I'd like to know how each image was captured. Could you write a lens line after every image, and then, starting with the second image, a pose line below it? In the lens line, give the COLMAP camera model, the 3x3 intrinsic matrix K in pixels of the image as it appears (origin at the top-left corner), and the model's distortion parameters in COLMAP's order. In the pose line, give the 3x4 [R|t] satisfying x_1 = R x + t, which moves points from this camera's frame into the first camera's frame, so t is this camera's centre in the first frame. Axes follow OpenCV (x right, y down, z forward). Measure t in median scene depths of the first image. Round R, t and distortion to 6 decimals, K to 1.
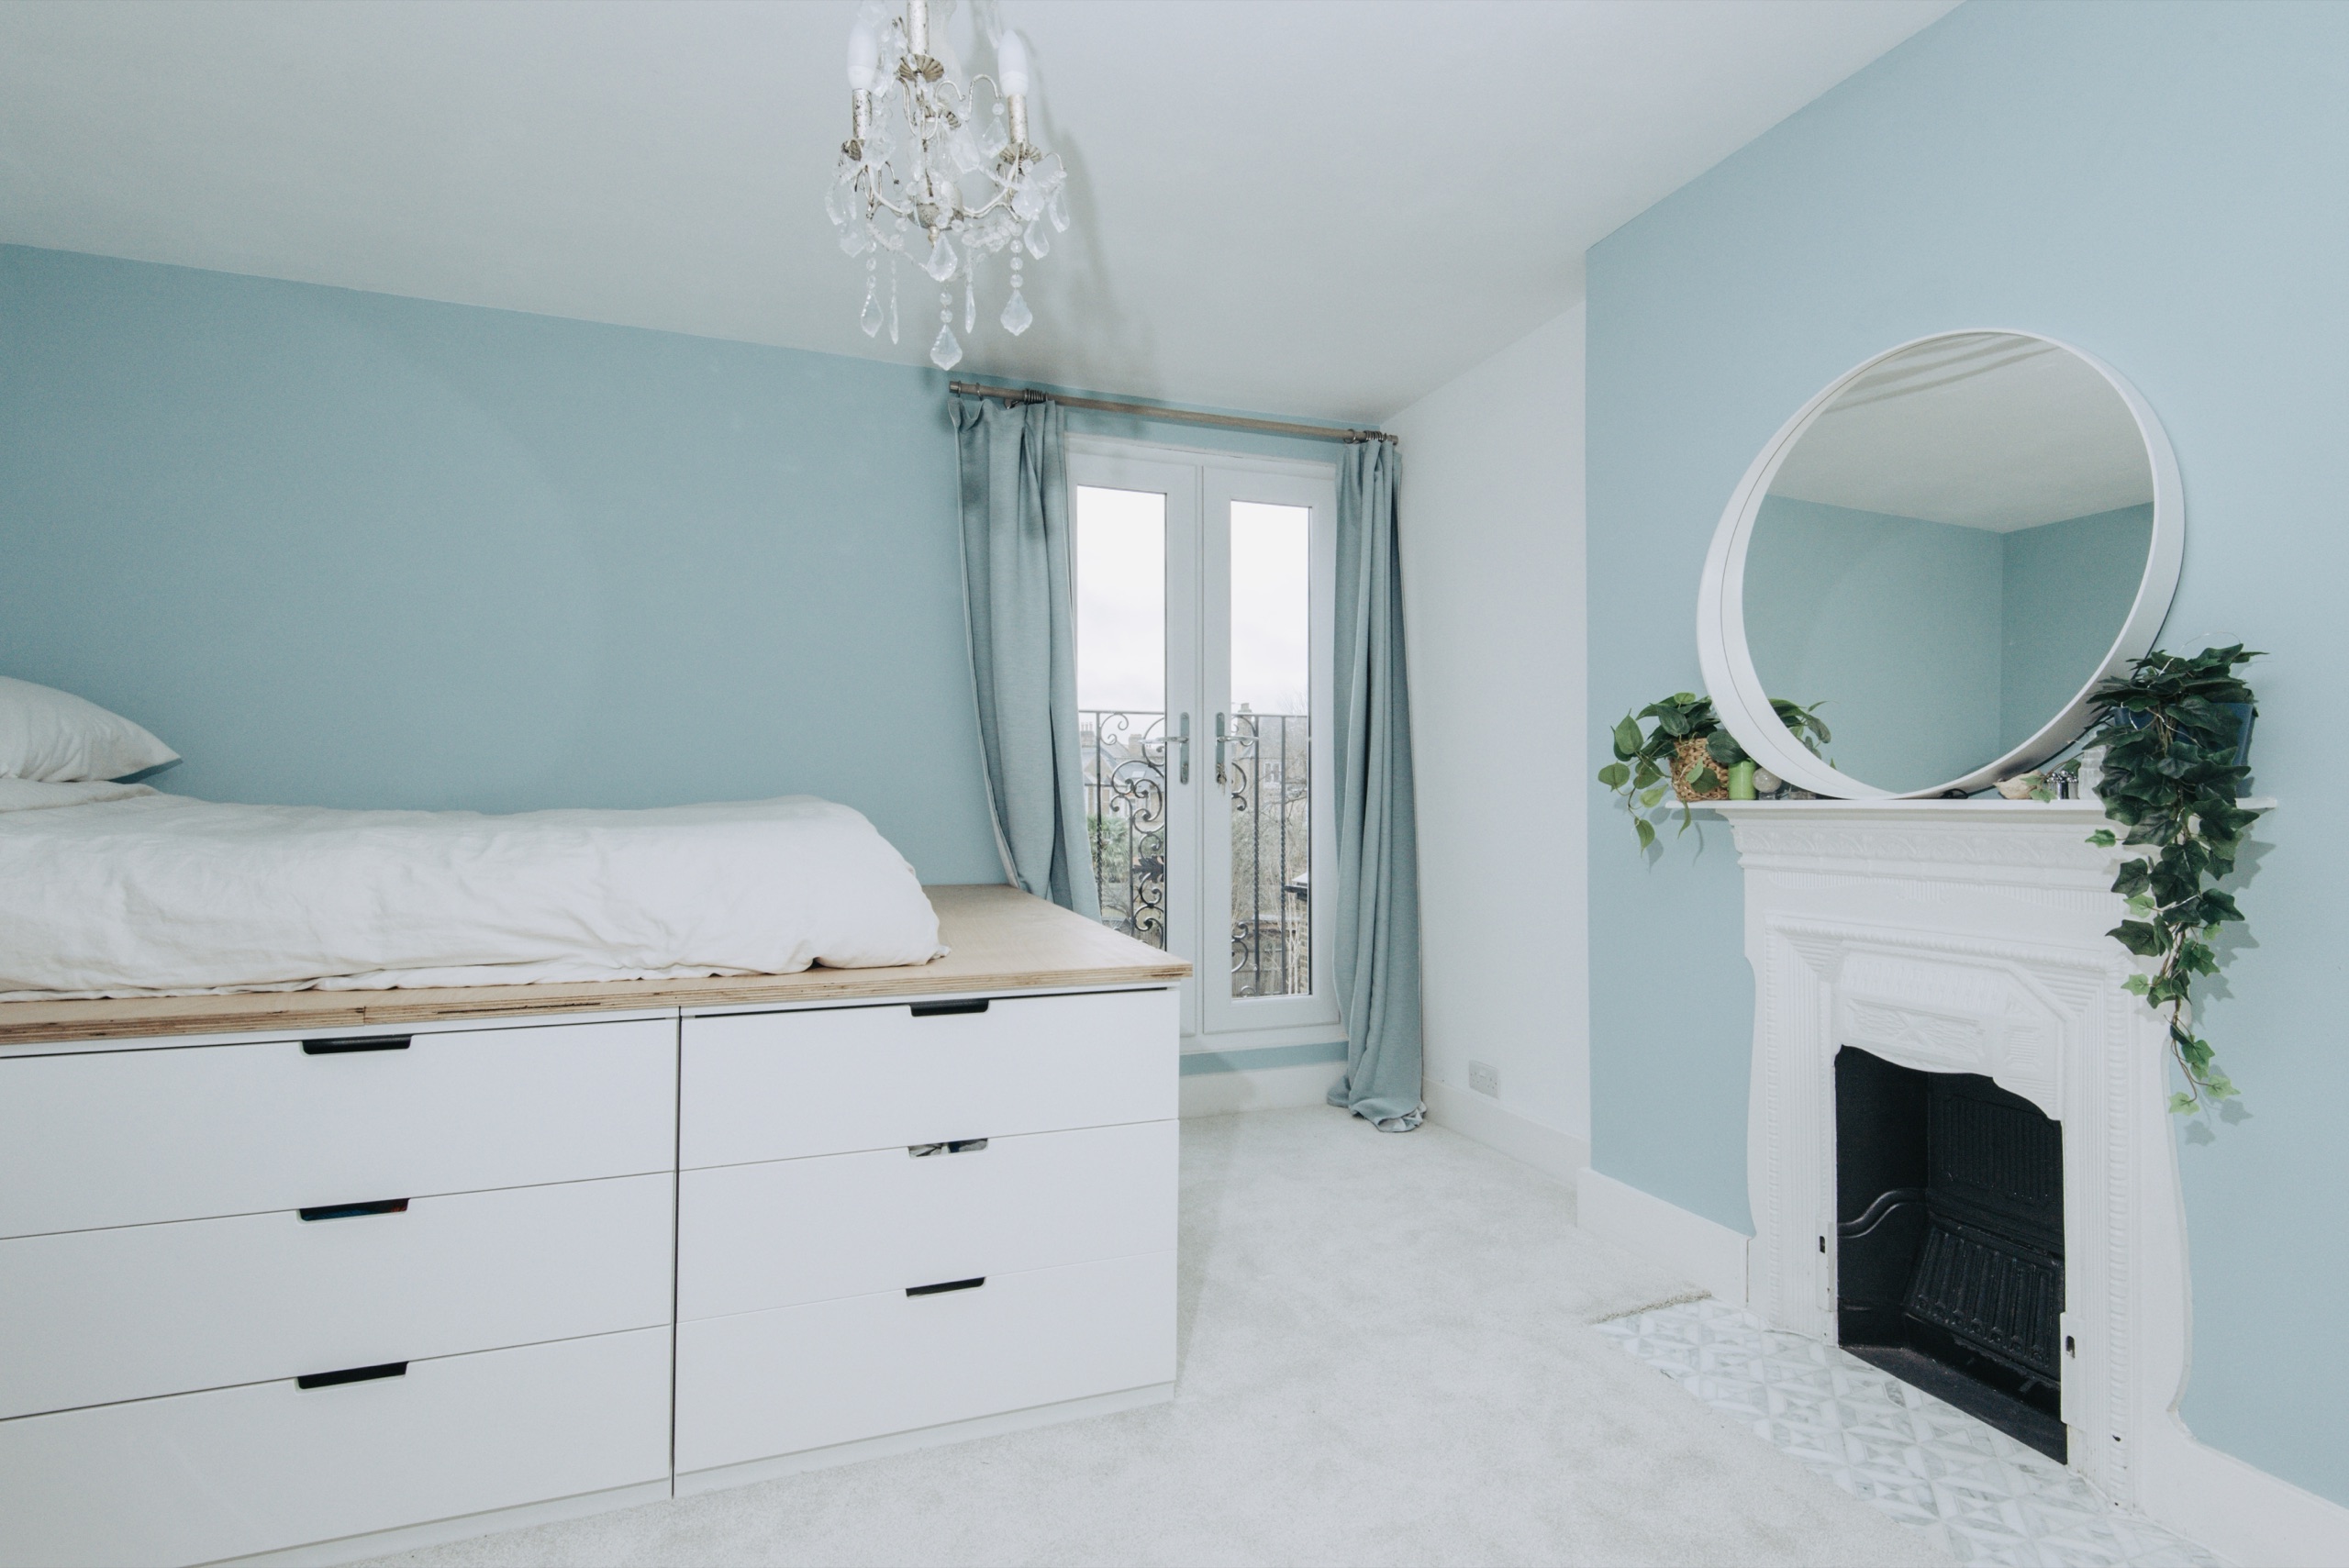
lens RADIAL K [[1129.8, 0, 1174.5], [0, 1129.8, 784.0], [0, 0, 1]] dist [0.019241, -0.019350]
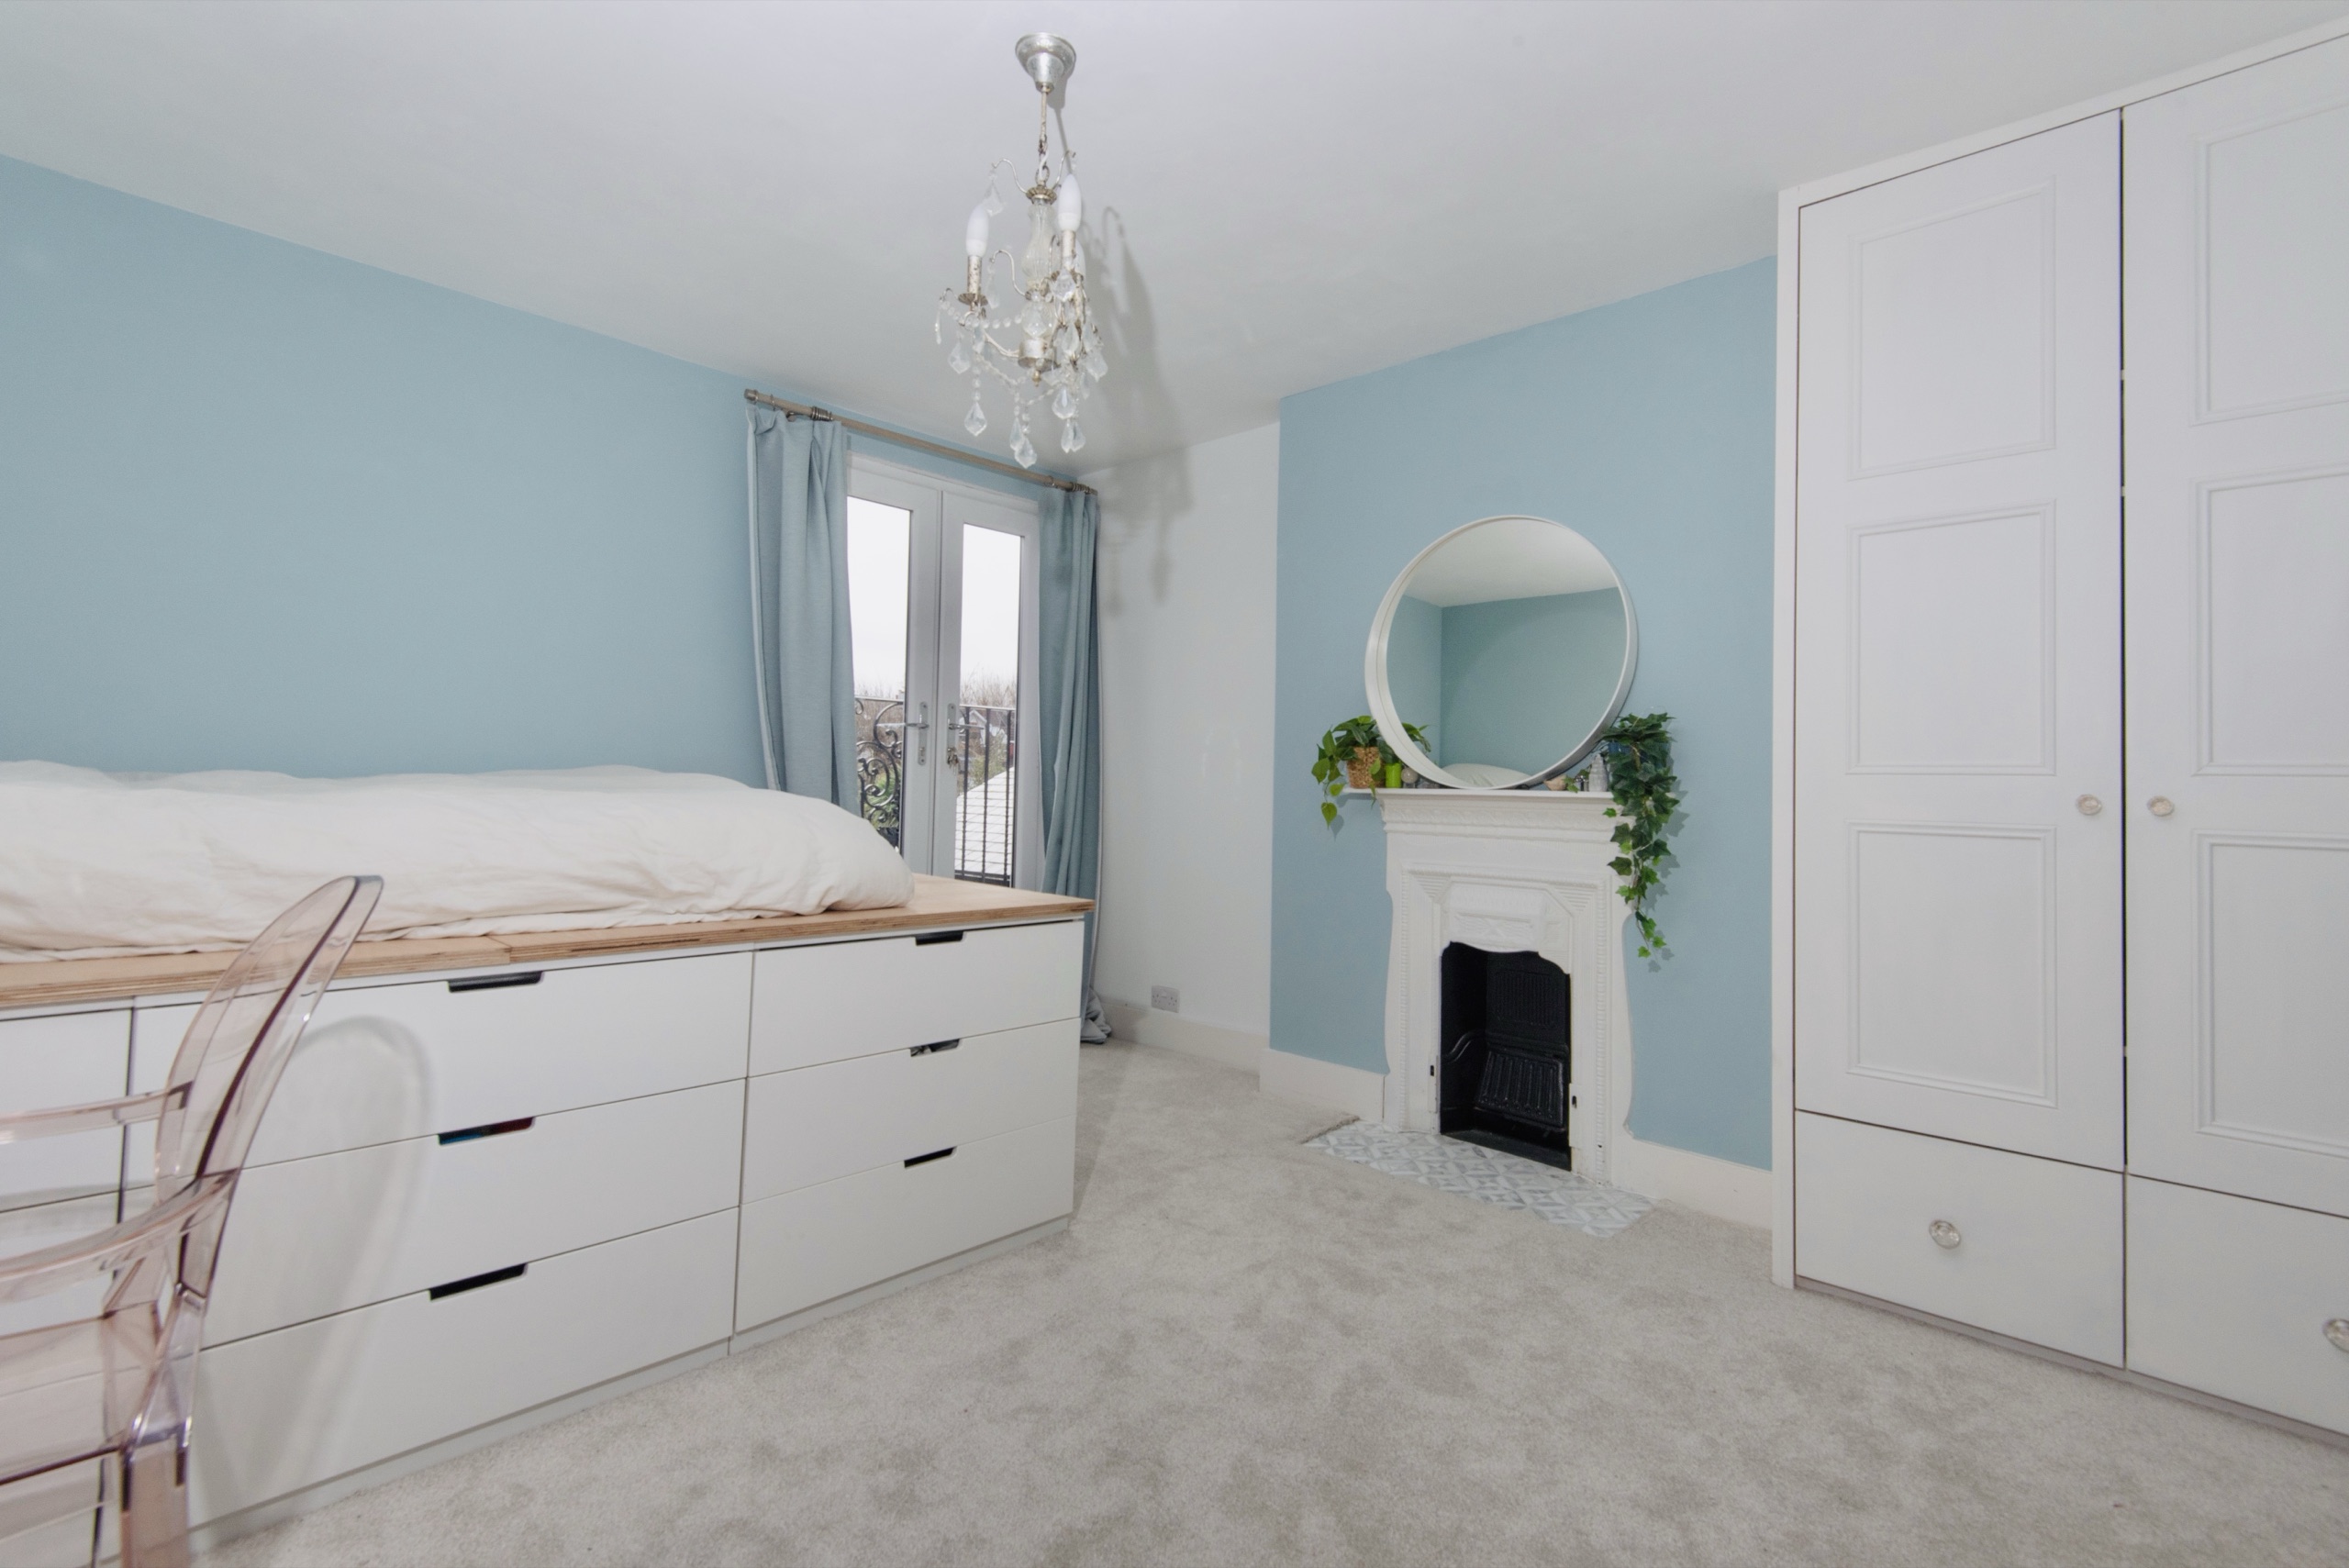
lens RADIAL K [[1099.8, 0, 1174.7], [0, 1099.8, 738.6], [0, 0, 1]] dist [0.001131, -0.016736]
pose [[0.888881, 0.040378, 0.456355, -0.534307], [-0.029692, 0.999092, -0.030565, 0.002309], [-0.457175, 0.013618, 0.889273, -0.231099]]
